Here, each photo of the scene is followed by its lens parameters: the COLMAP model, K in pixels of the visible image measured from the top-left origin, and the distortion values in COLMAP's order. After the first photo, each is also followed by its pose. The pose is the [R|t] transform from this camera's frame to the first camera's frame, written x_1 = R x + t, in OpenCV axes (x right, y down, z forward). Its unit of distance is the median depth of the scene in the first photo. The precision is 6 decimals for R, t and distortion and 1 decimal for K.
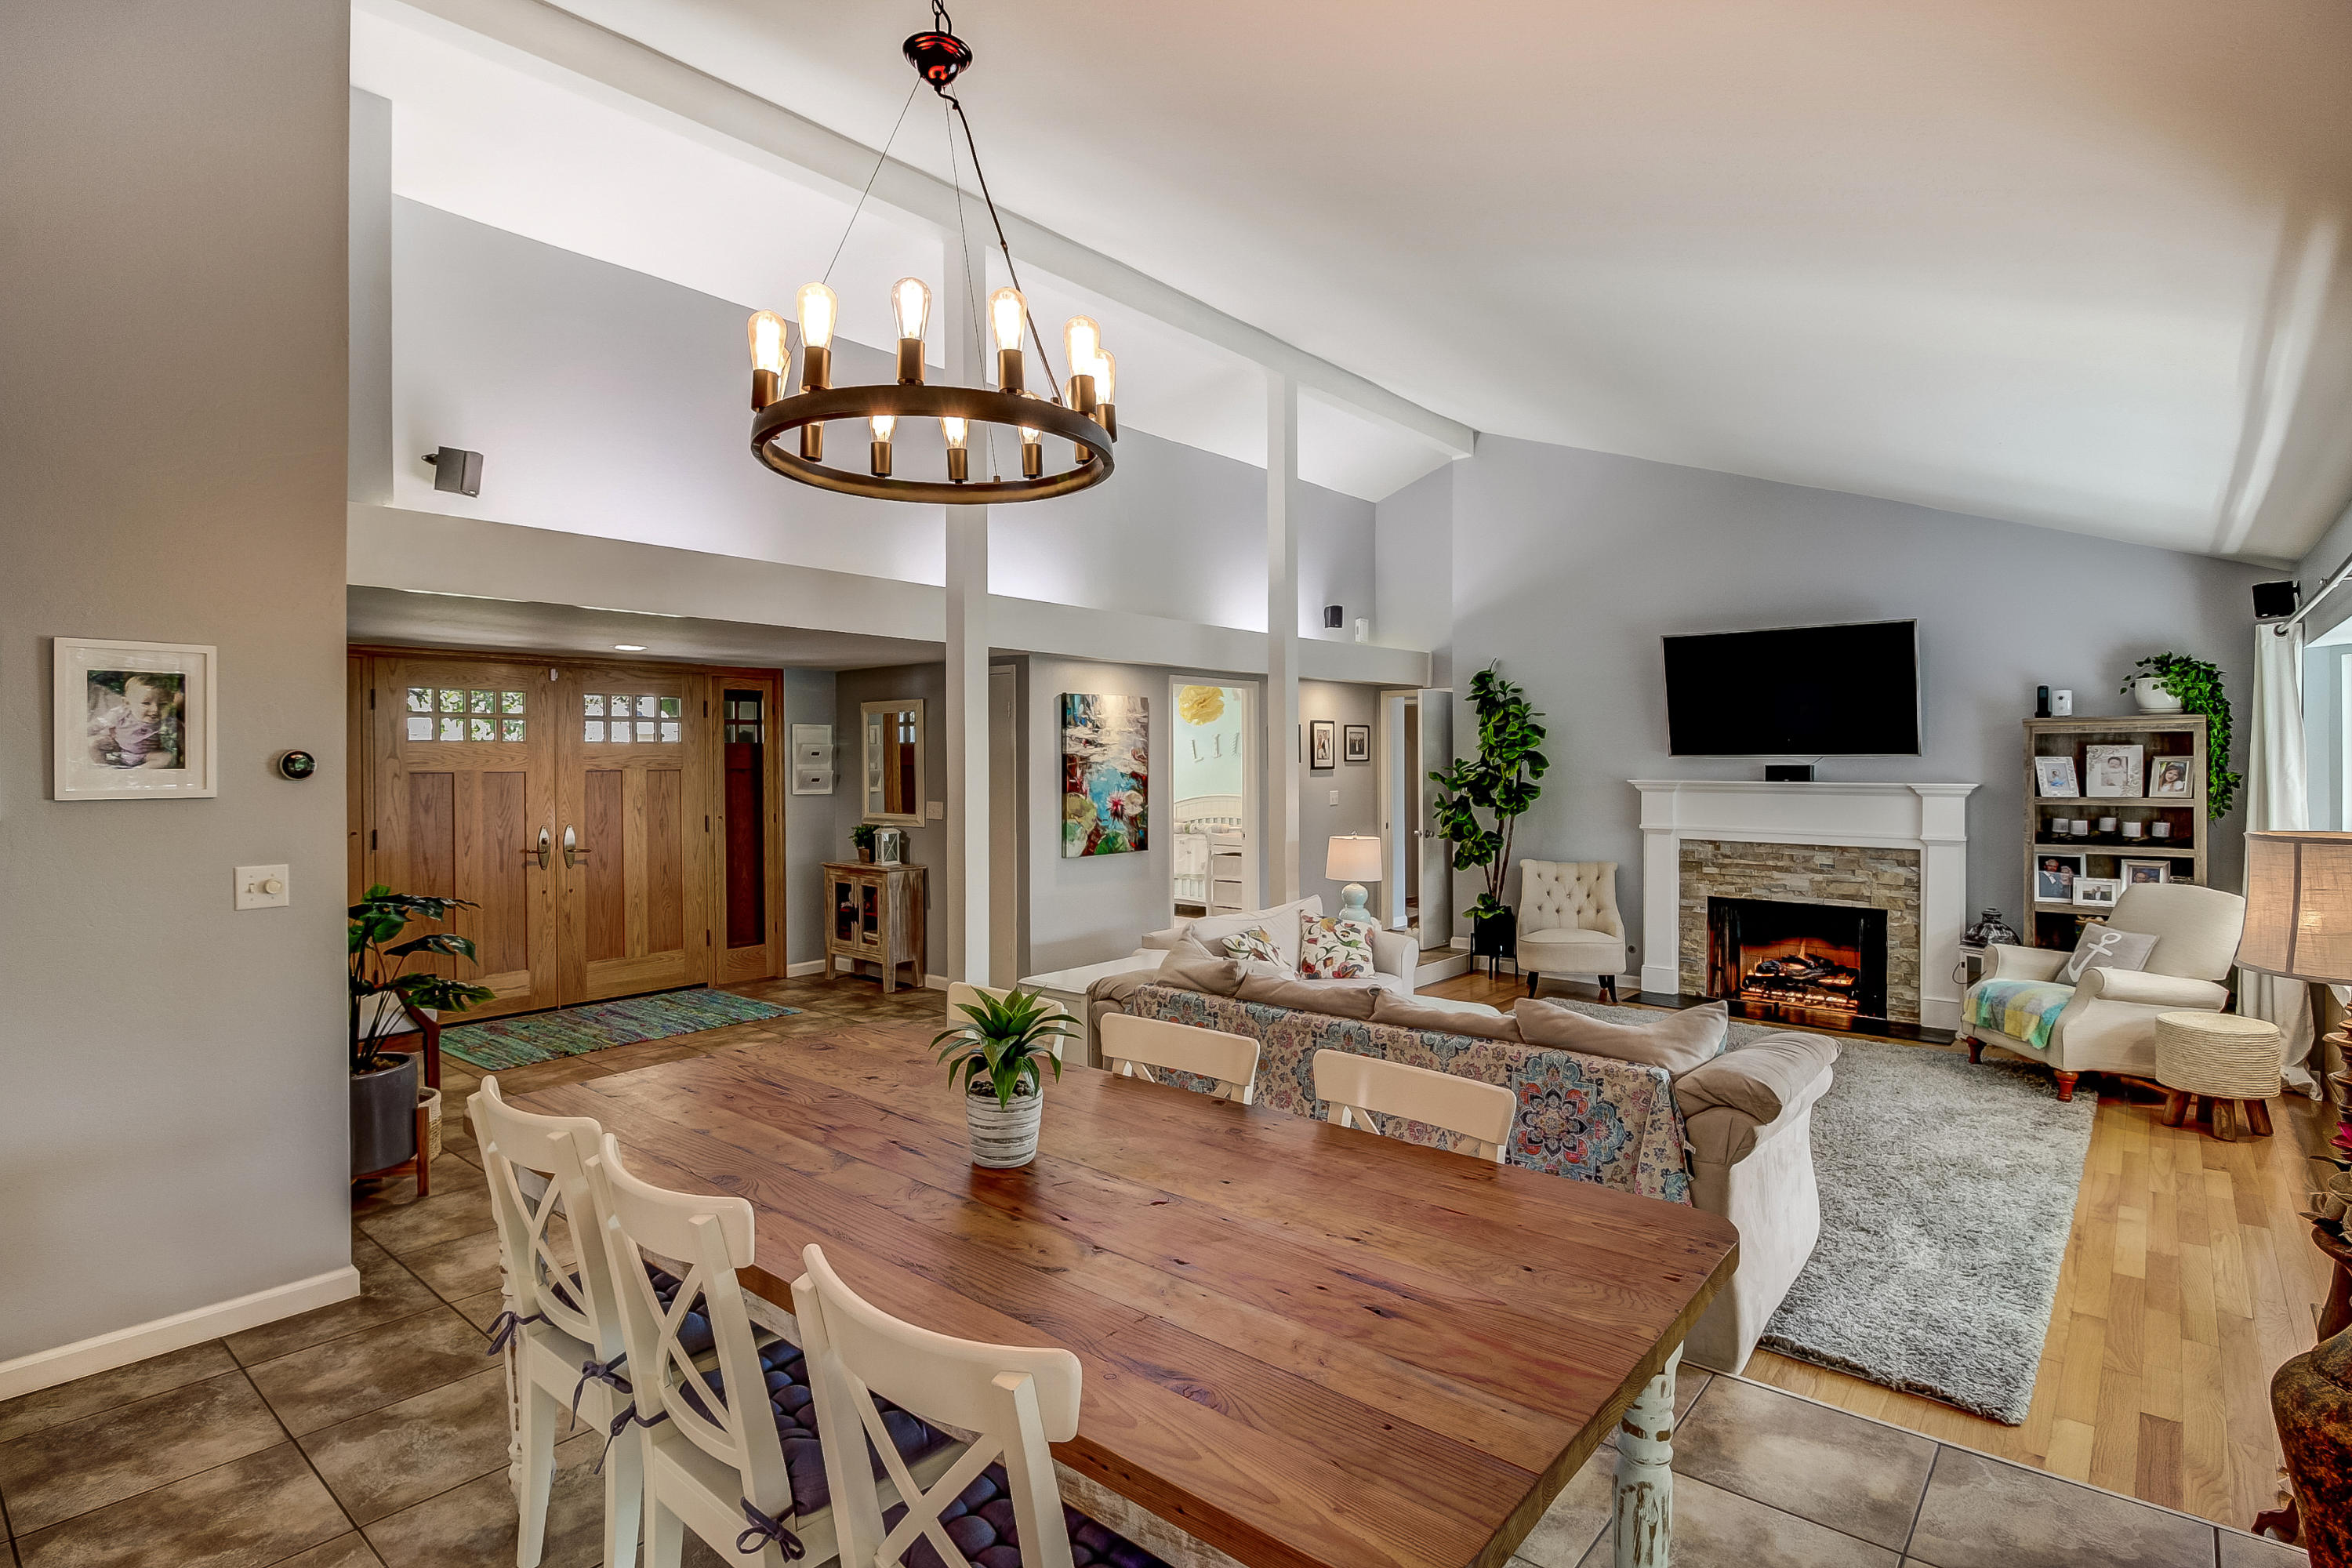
lens RADIAL K [[1176.8, 0, 1171.7], [0, 1176.8, 771.0], [0, 0, 1]] dist [-0.001040, -0.003812]
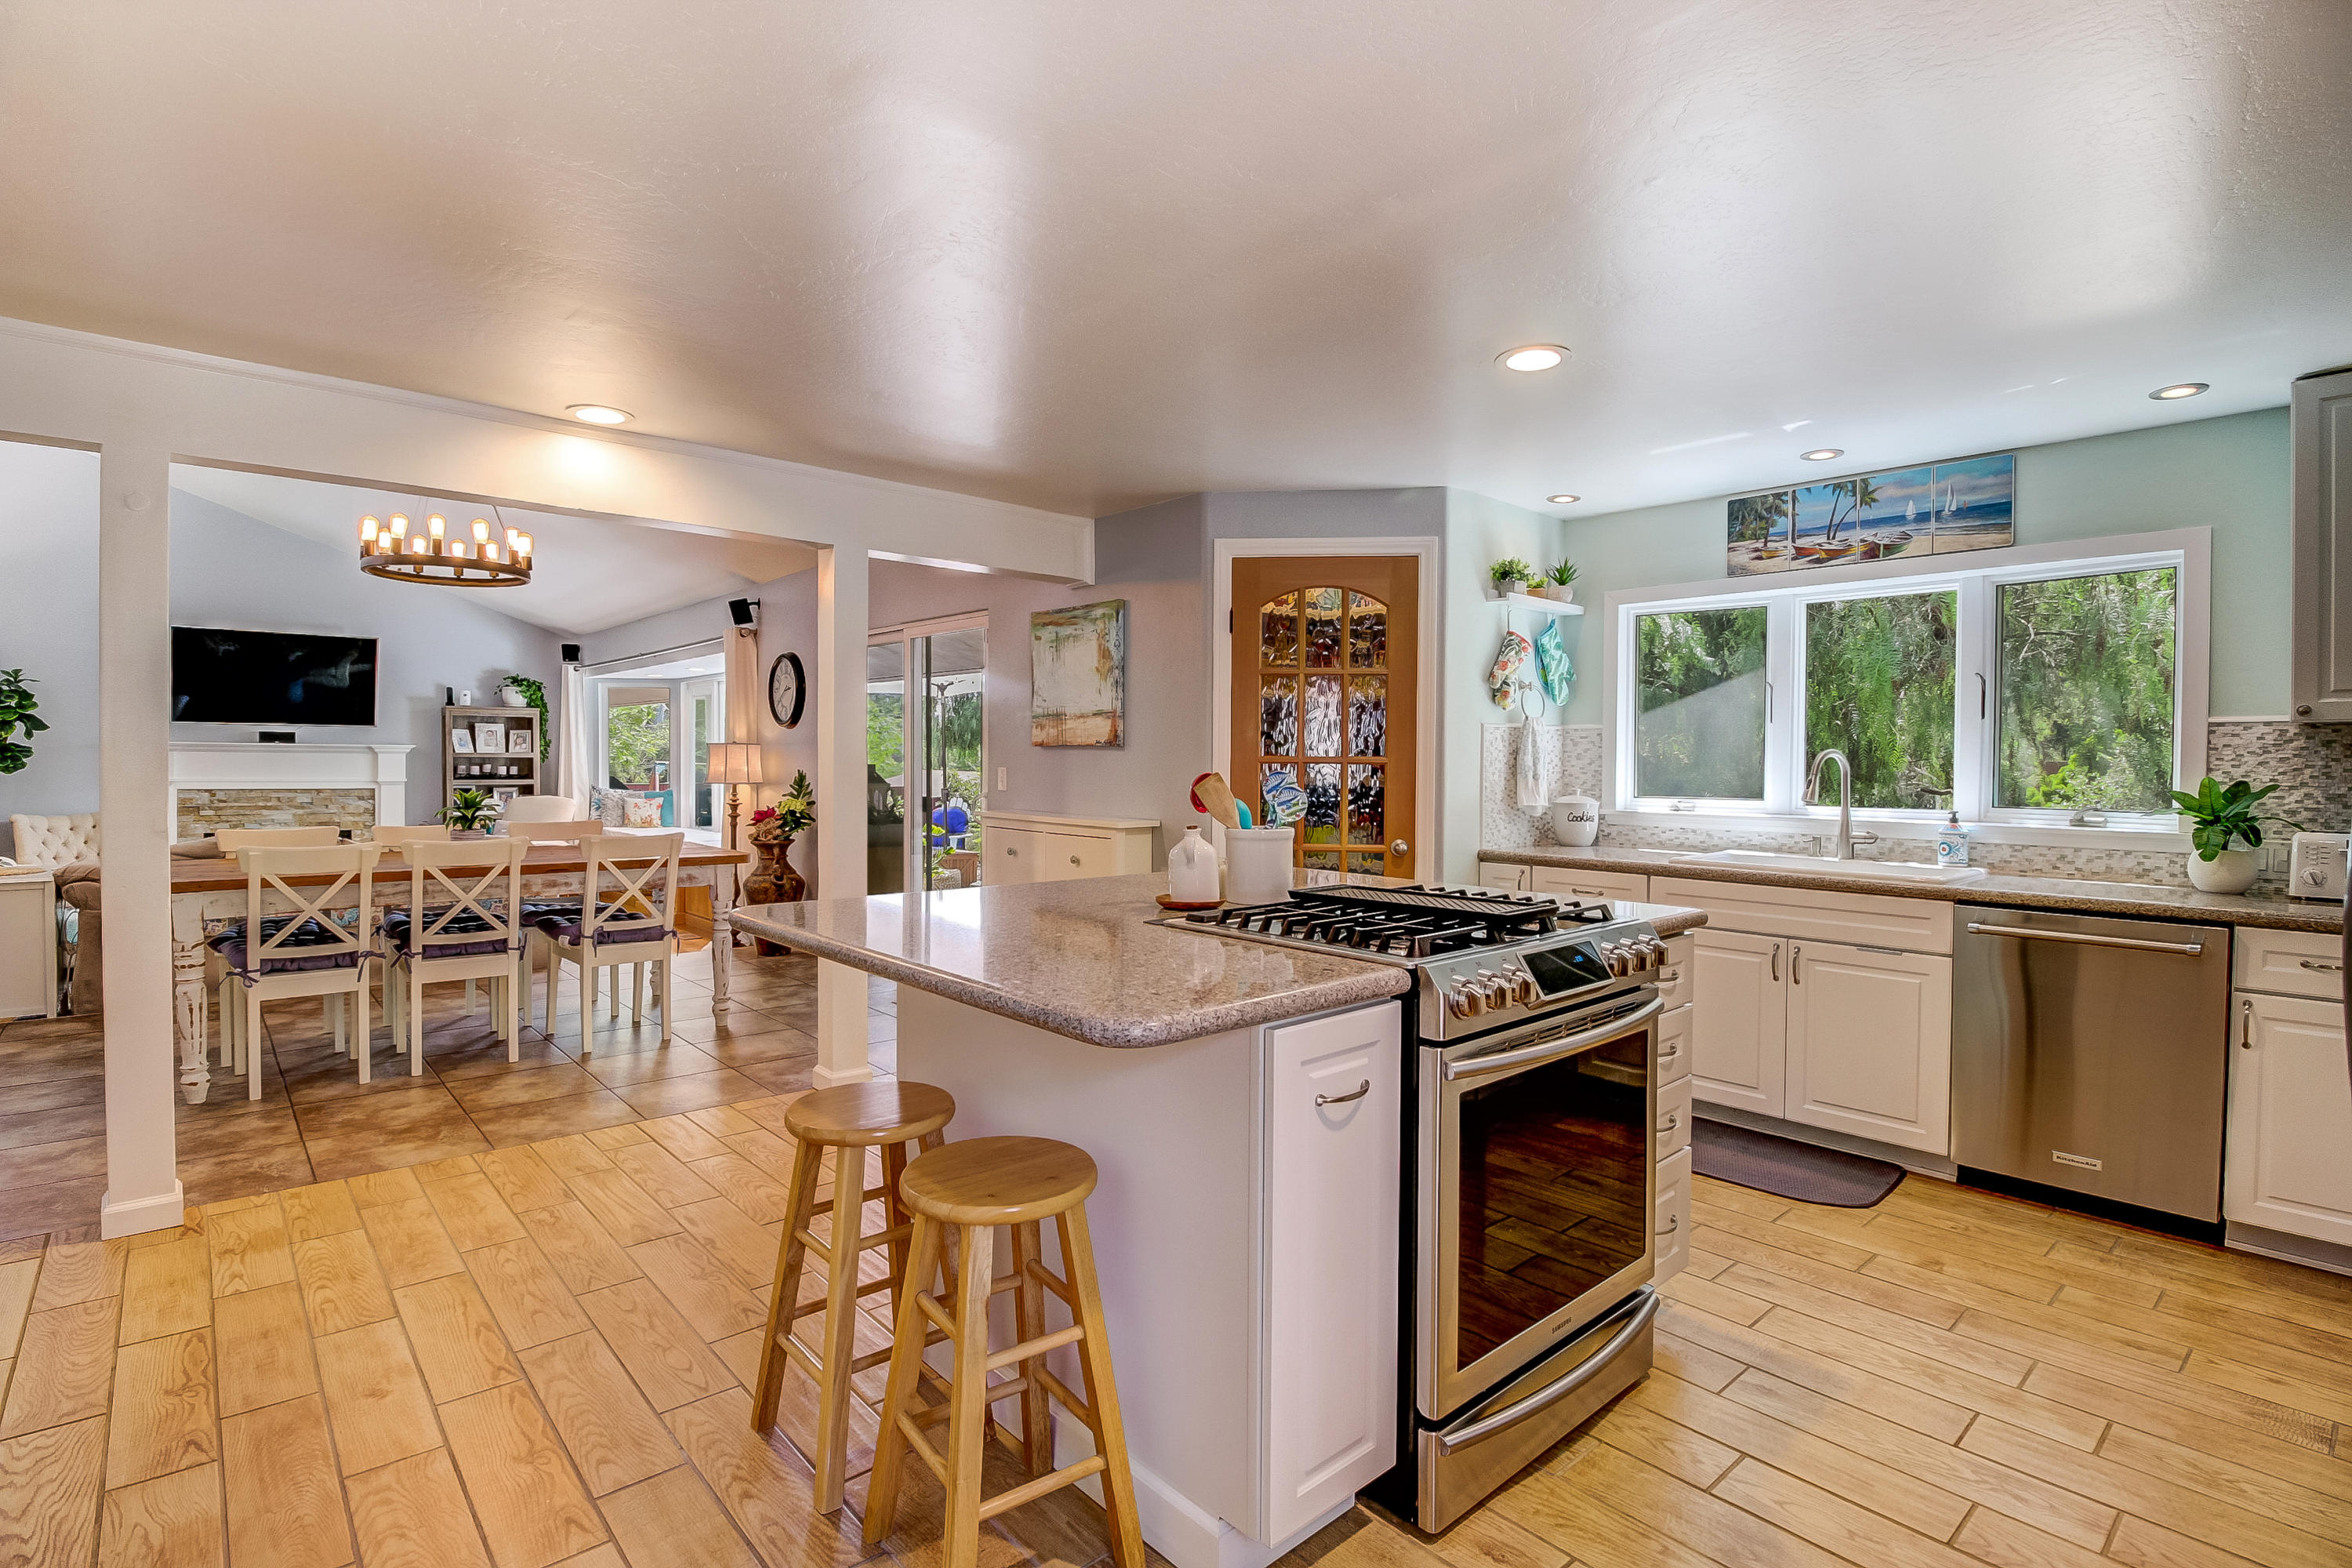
lens RADIAL K [[1120.2, 0, 1167.8], [0, 1120.2, 772.6], [0, 0, 1]] dist [-0.001895, -0.008072]
pose [[0.137371, -0.008731, 0.990481, -0.658440], [0.003069, 0.999960, 0.008389, 0.037134], [-0.990515, 0.001887, 0.137392, -0.222282]]
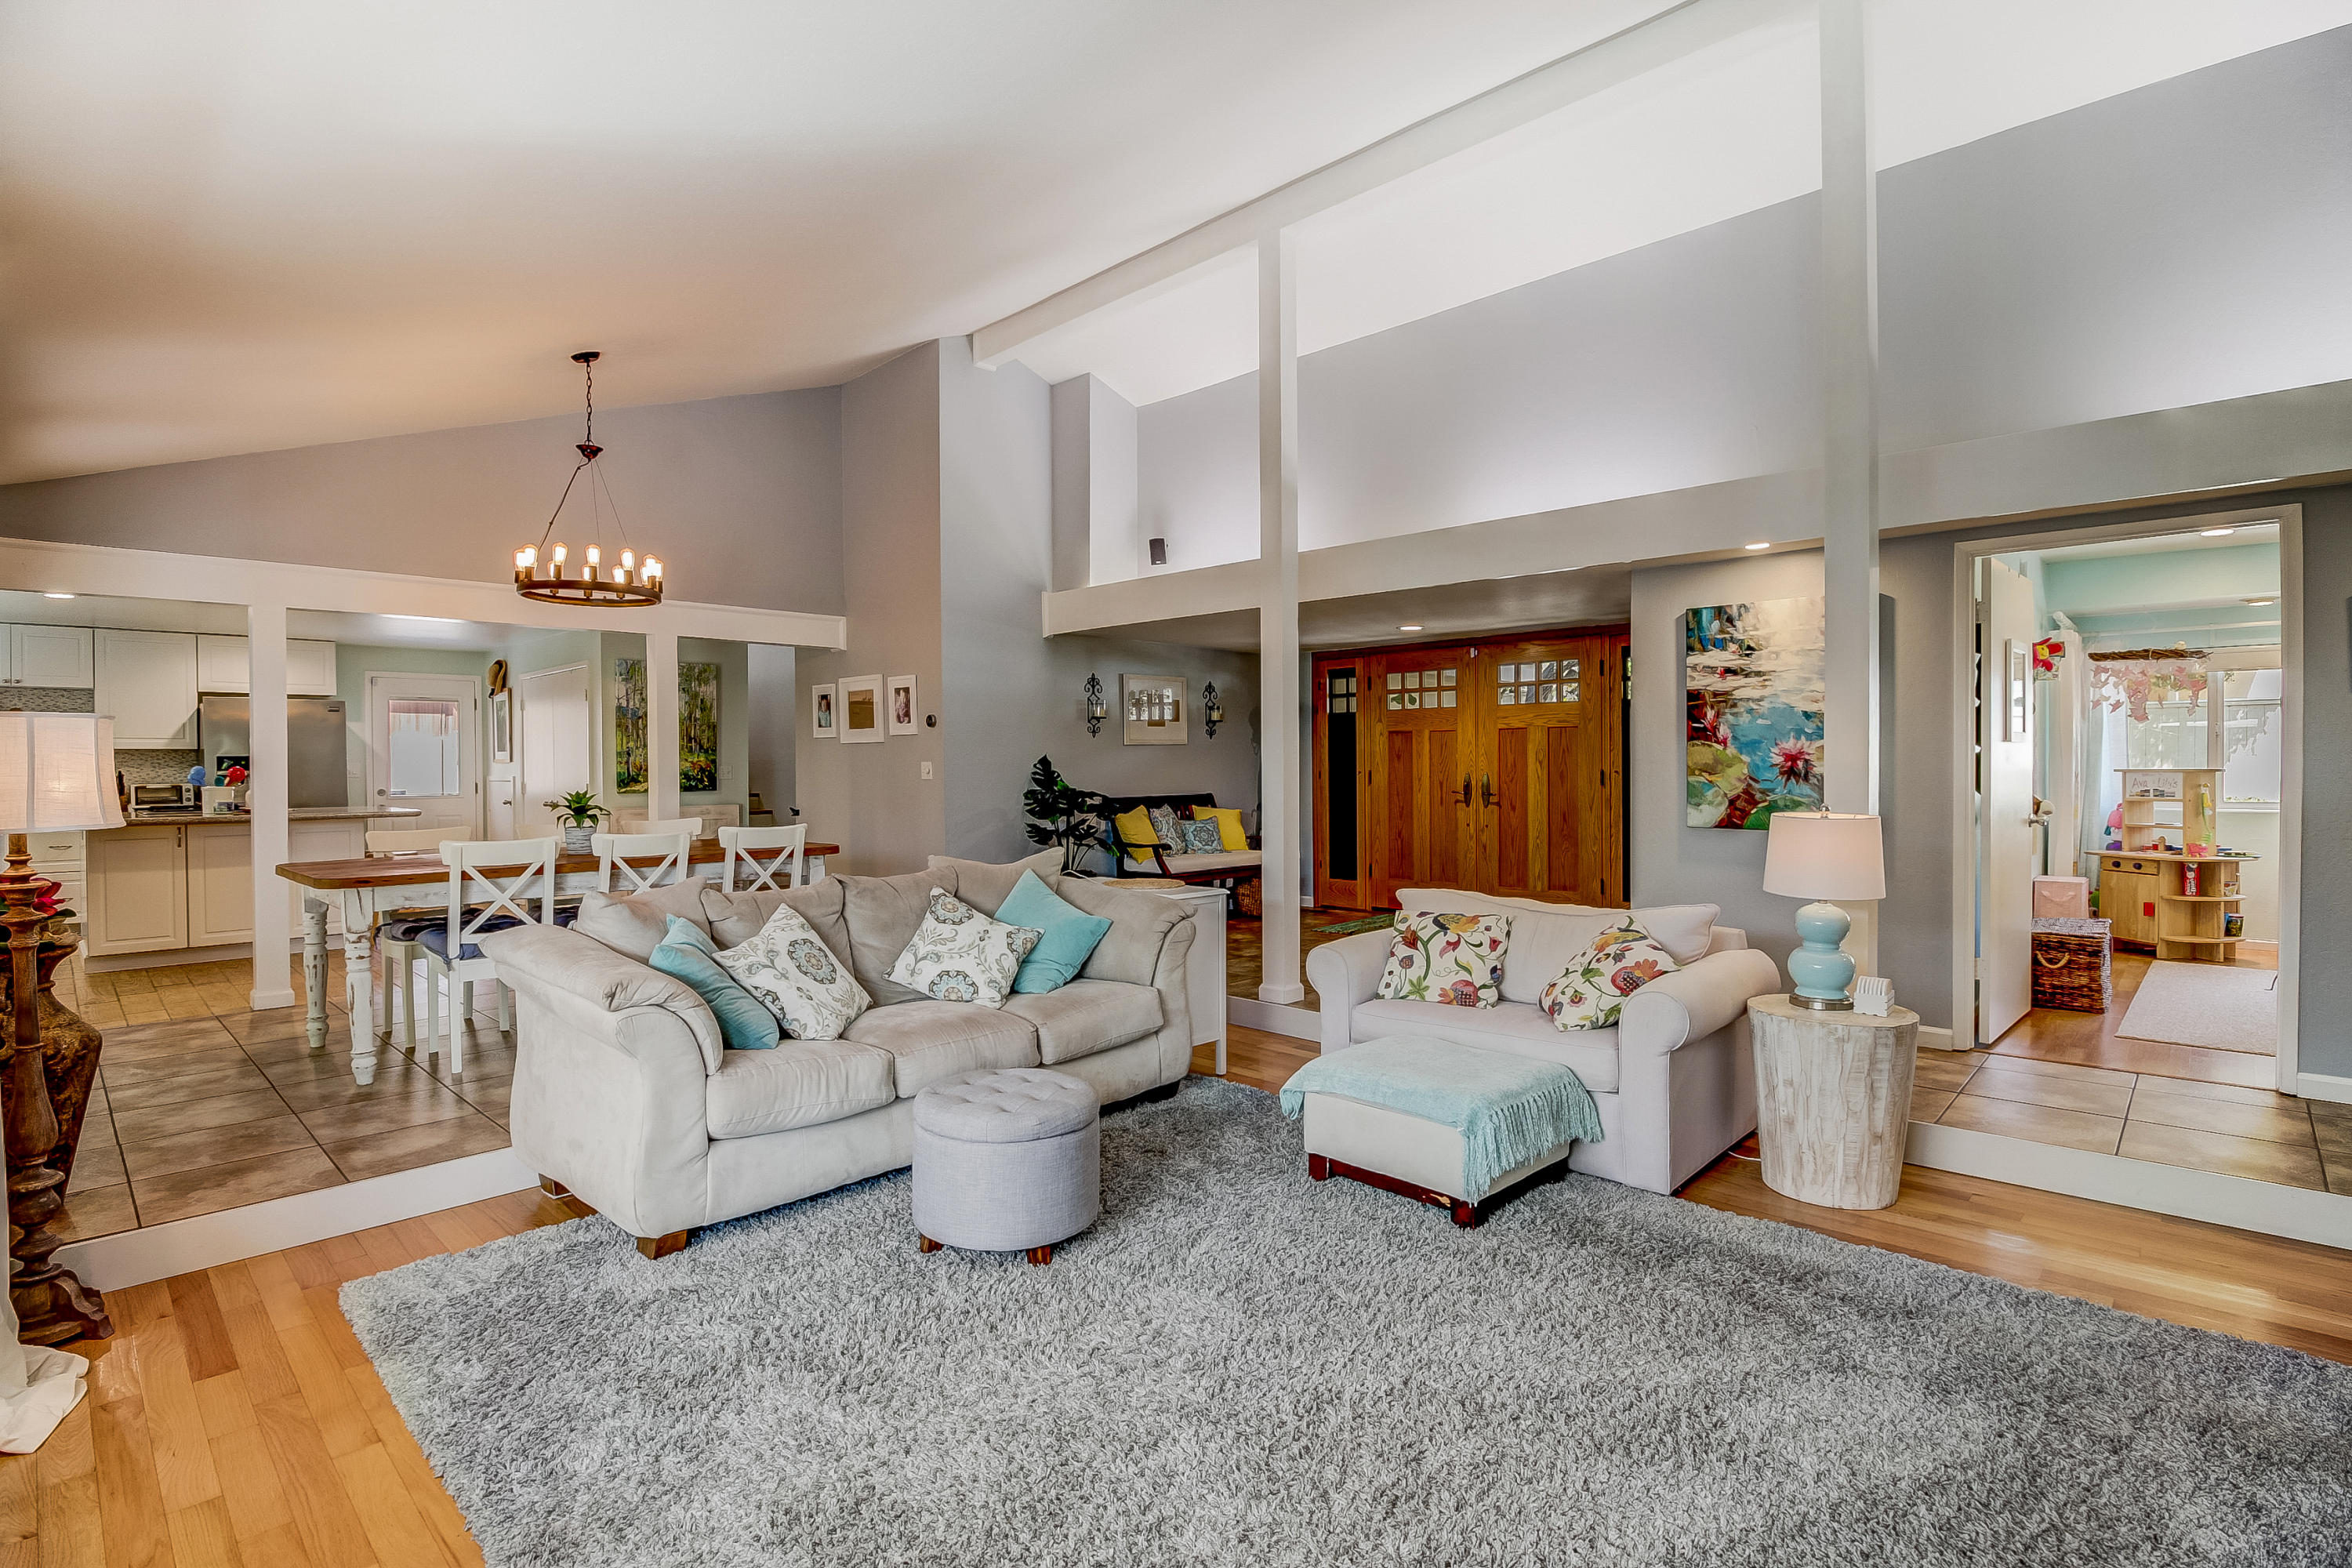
lens RADIAL K [[1120.2, 0, 1152.5], [0, 1120.2, 776.3], [0, 0, 1]] dist [-0.001895, -0.008072]
pose [[-0.070035, 0.015562, -0.997423, 0.659811], [-0.002927, 0.999871, 0.015806, 0.031200], [0.997540, 0.004026, -0.069980, 0.712709]]
